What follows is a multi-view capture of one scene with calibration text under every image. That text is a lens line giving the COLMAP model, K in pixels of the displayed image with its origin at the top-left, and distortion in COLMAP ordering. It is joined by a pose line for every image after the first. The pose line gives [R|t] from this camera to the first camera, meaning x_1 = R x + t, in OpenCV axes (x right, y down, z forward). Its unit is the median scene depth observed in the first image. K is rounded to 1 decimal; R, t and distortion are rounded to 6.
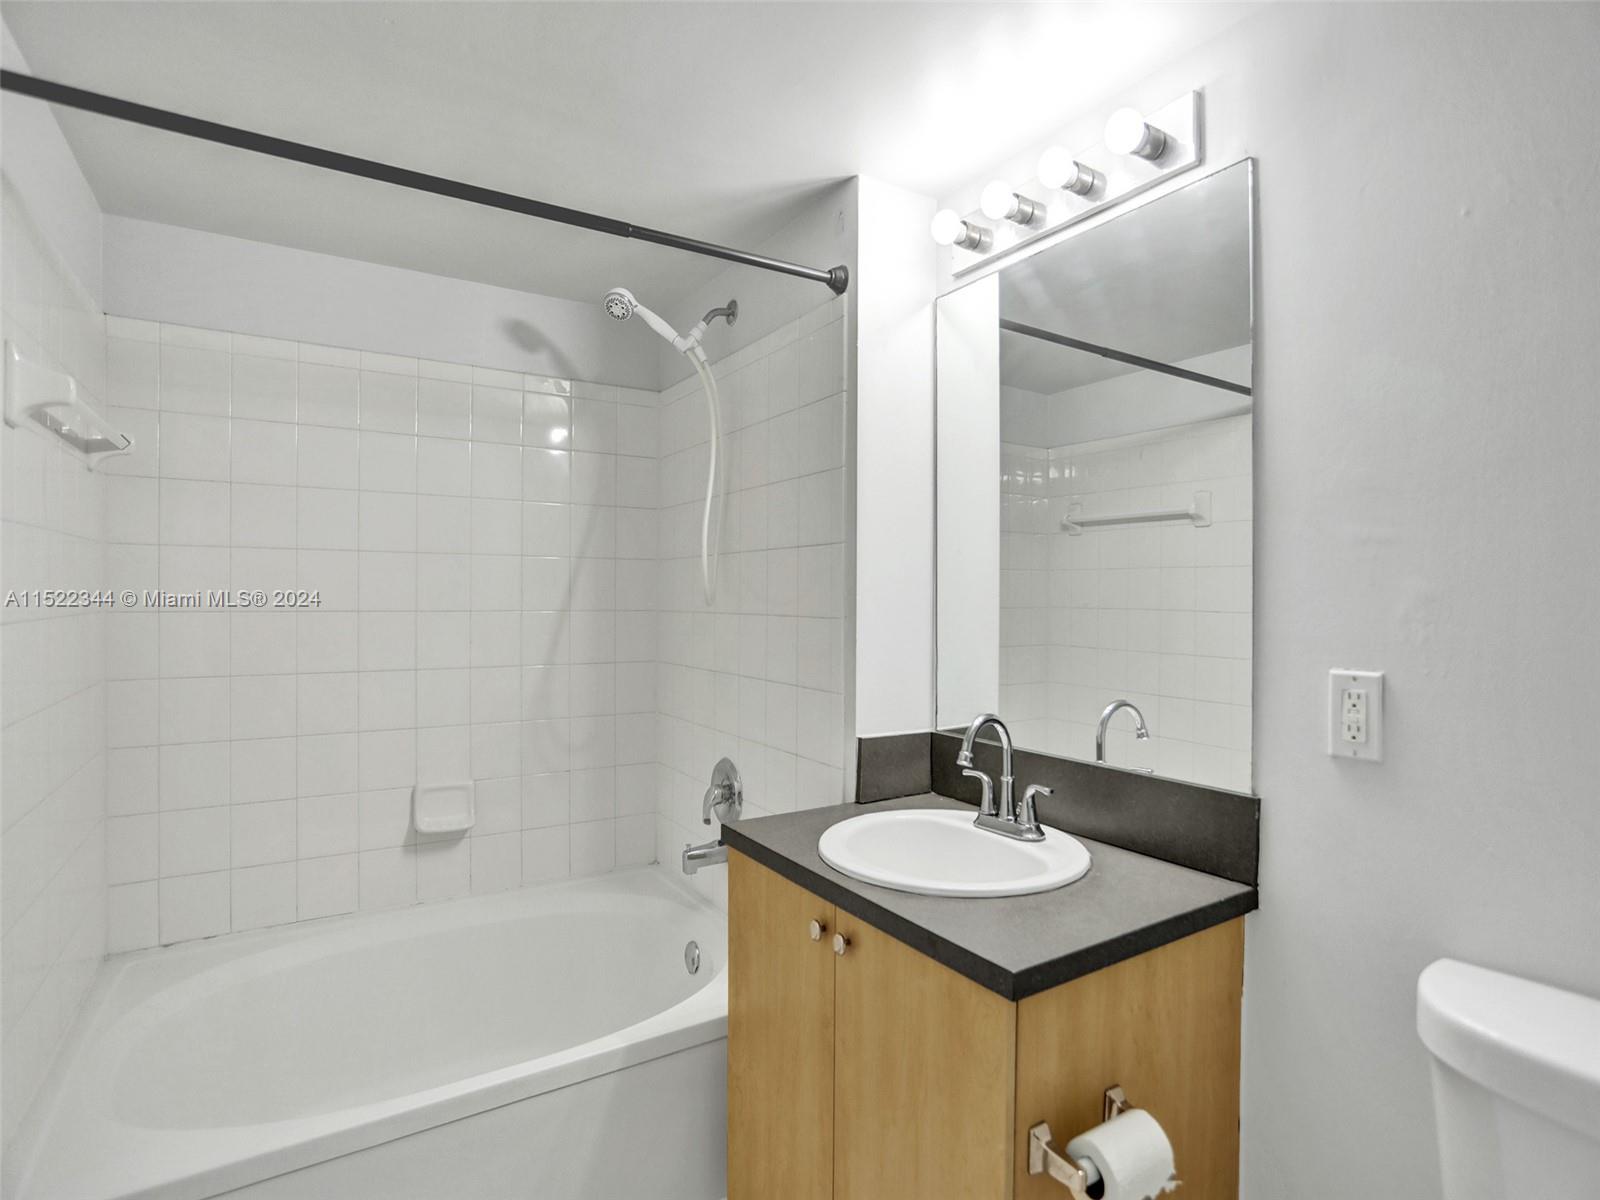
lens RADIAL K [[808.8, 0, 805.9], [0, 808.8, 575.6], [0, 0, 1]] dist [-0.062448, 0.026931]
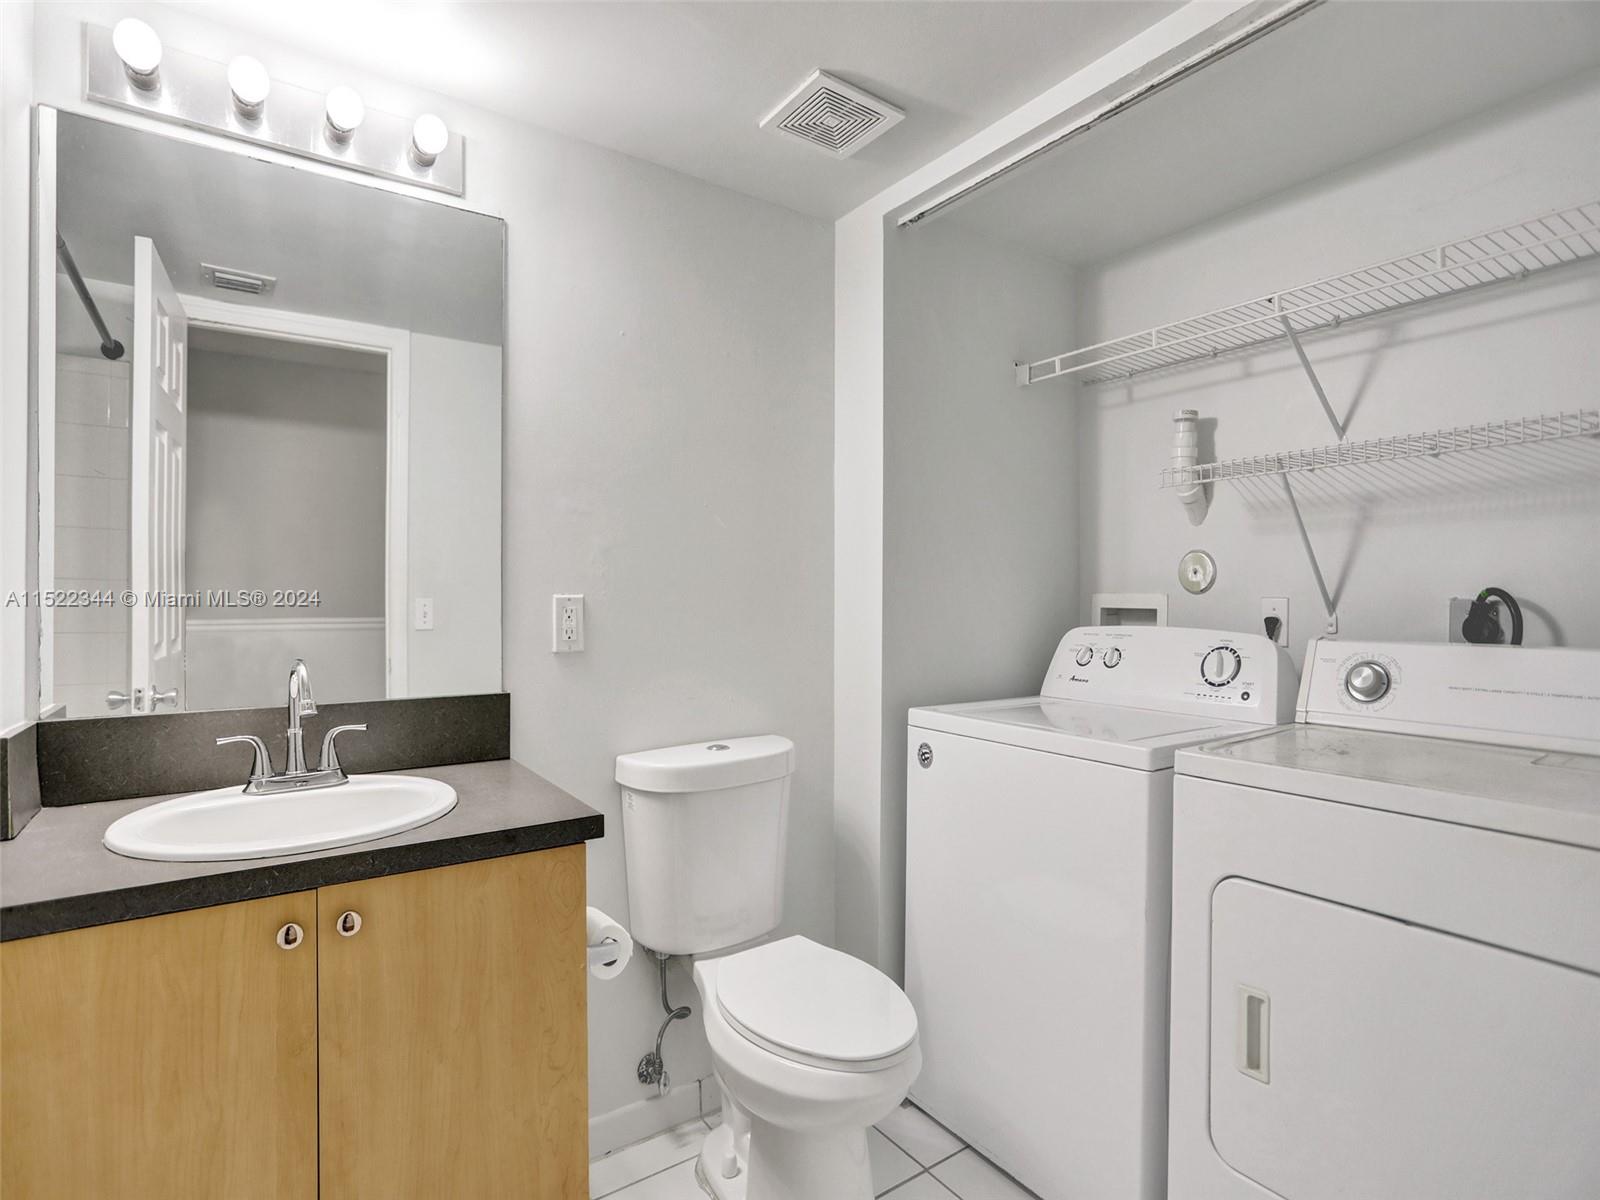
lens RADIAL K [[808.8, 0, 805.9], [0, 808.8, 575.6], [0, 0, 1]] dist [-0.062448, 0.026931]
pose [[-0.047335, 0.019370, 0.998691, -0.879095], [-0.025491, 0.999463, -0.020593, 0.101683], [-0.998554, -0.026433, -0.046816, 0.596995]]
